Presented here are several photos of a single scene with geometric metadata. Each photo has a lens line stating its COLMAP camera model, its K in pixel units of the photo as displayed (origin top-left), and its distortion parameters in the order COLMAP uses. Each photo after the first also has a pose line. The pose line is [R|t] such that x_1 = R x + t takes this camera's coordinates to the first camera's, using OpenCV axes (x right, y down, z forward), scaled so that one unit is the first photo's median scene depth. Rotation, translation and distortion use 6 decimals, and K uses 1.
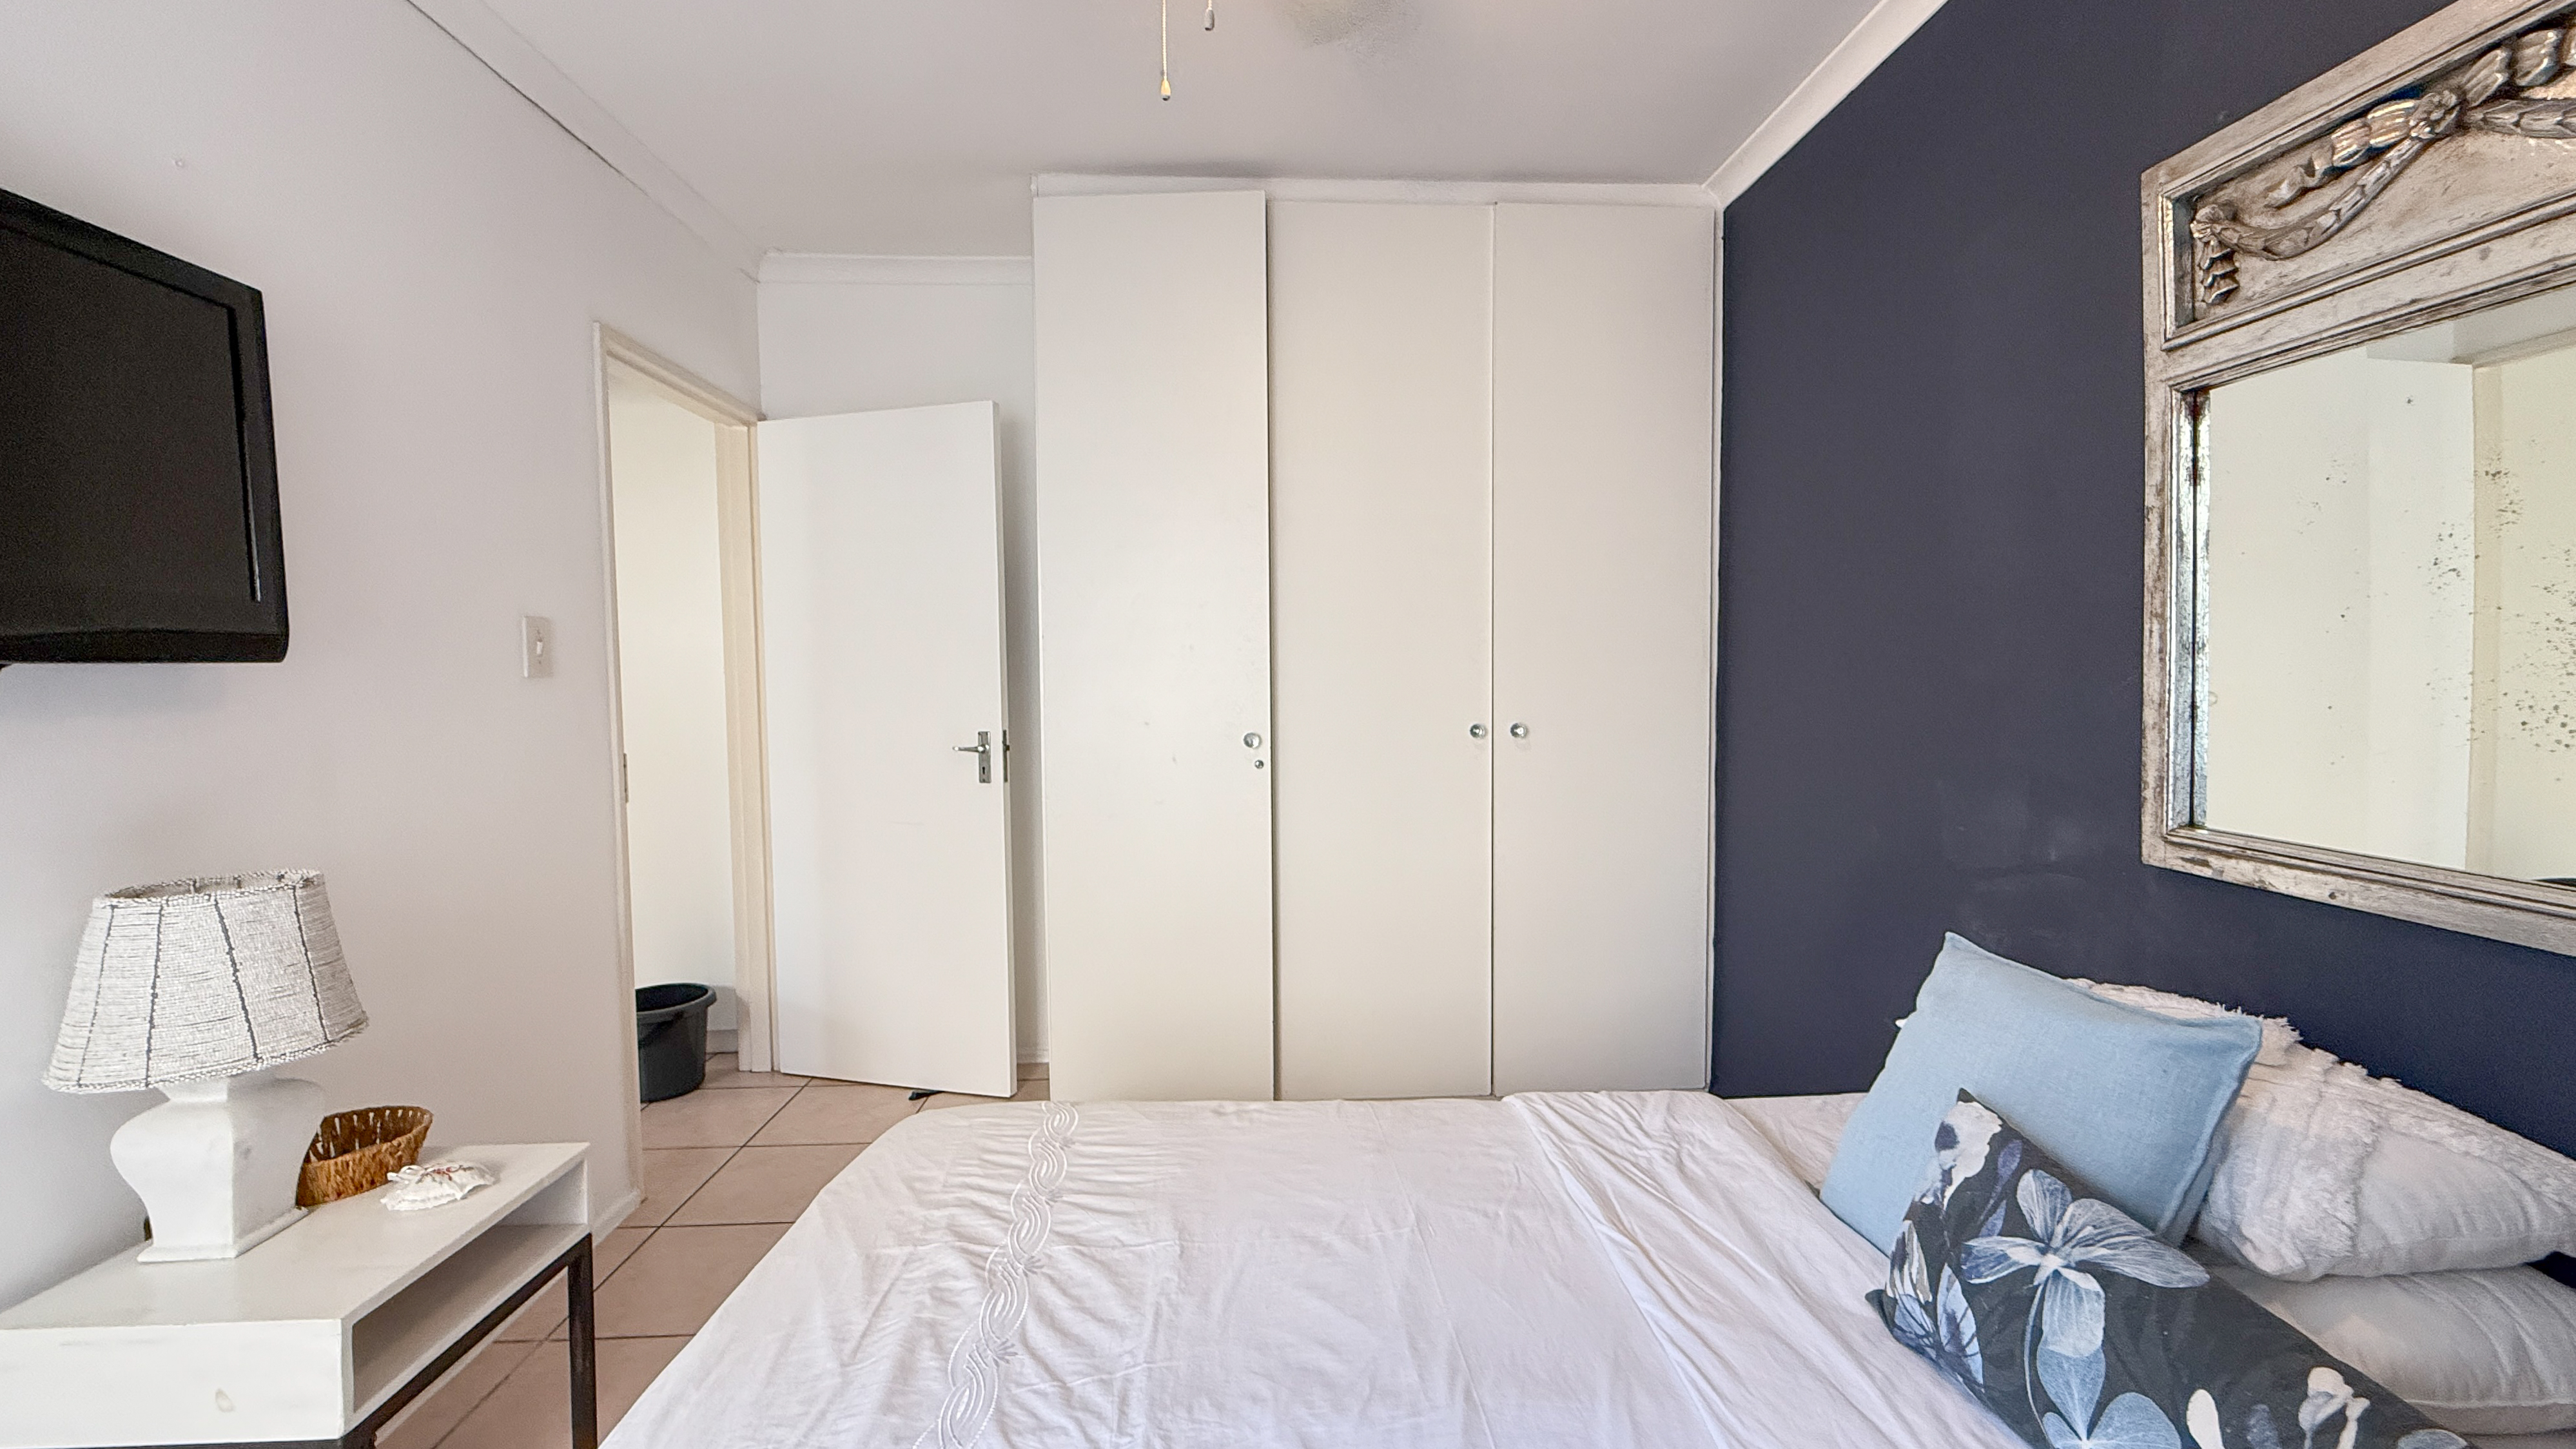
lens RADIAL K [[1037.3, 0, 1284.2], [0, 1037.3, 716.2], [0, 0, 1]] dist [0.000630, 0.000462]
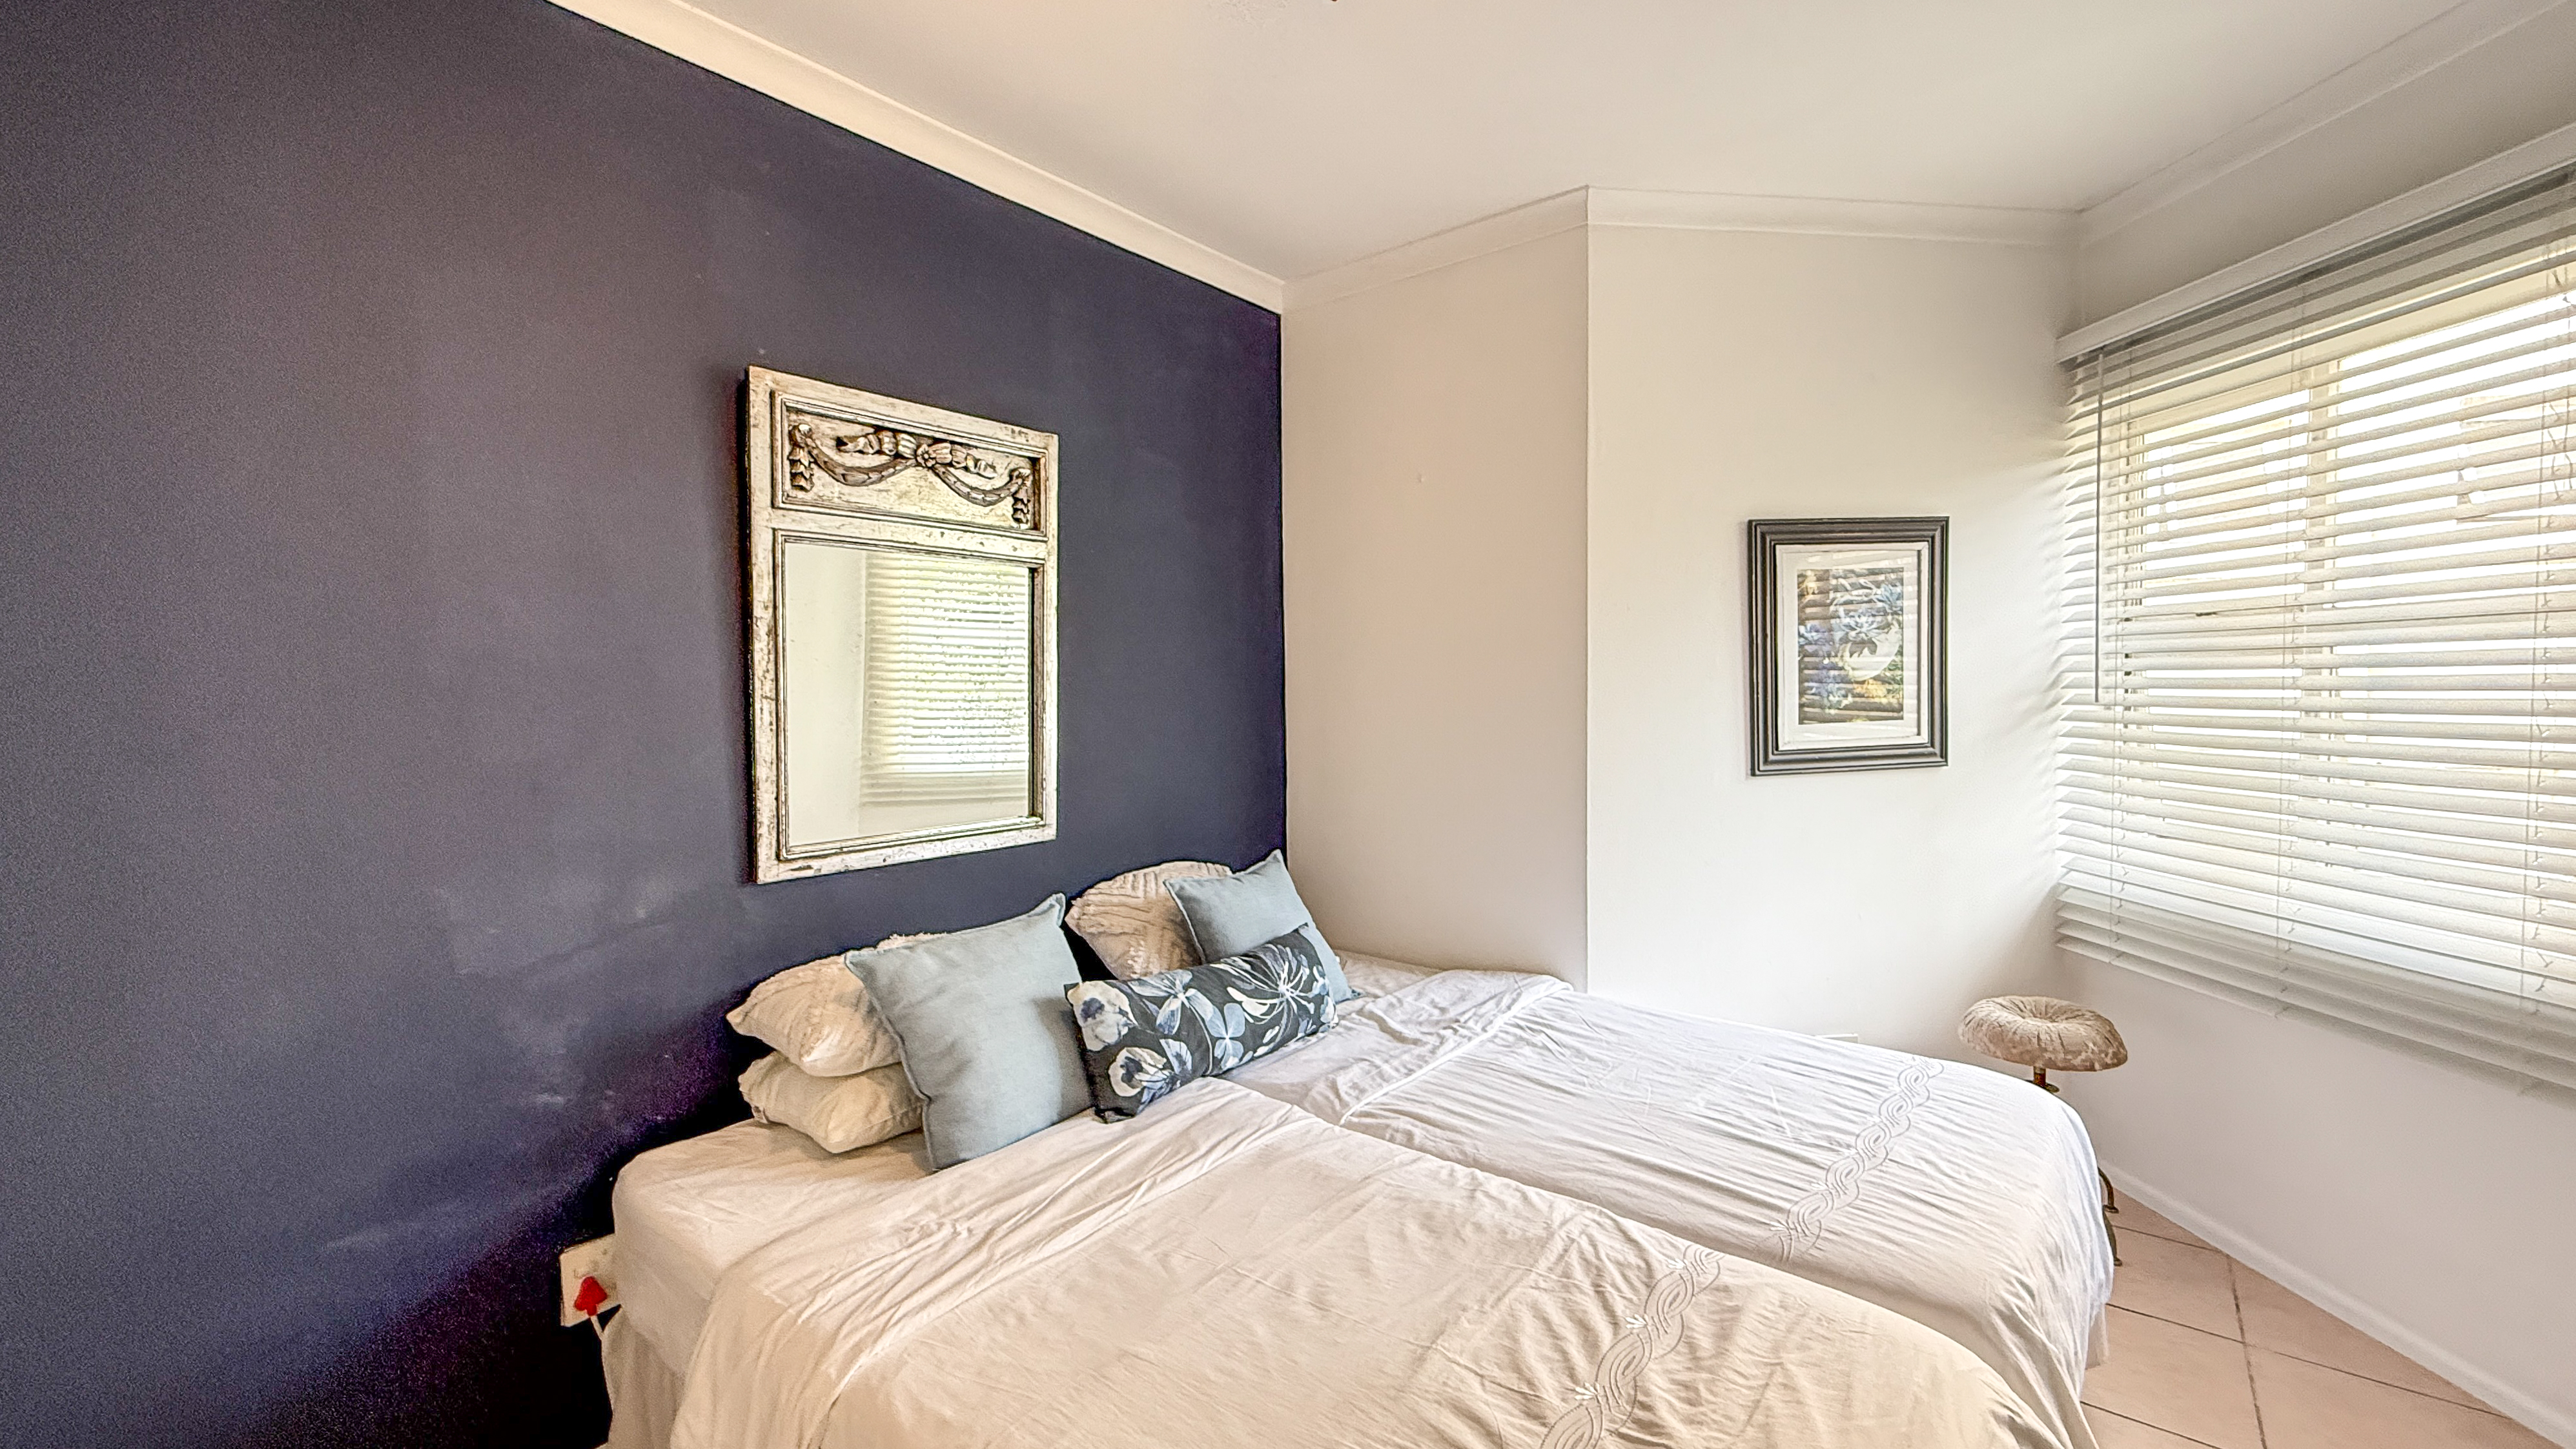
lens RADIAL K [[1037.4, 0, 1280.0], [0, 1037.4, 707.0], [0, 0, 1]] dist [0.000630, 0.000462]
pose [[-0.749620, 0.005760, 0.661844, -0.700287], [0.047523, 0.997850, 0.045141, -0.142377], [-0.660161, 0.065291, -0.748281, 1.965062]]
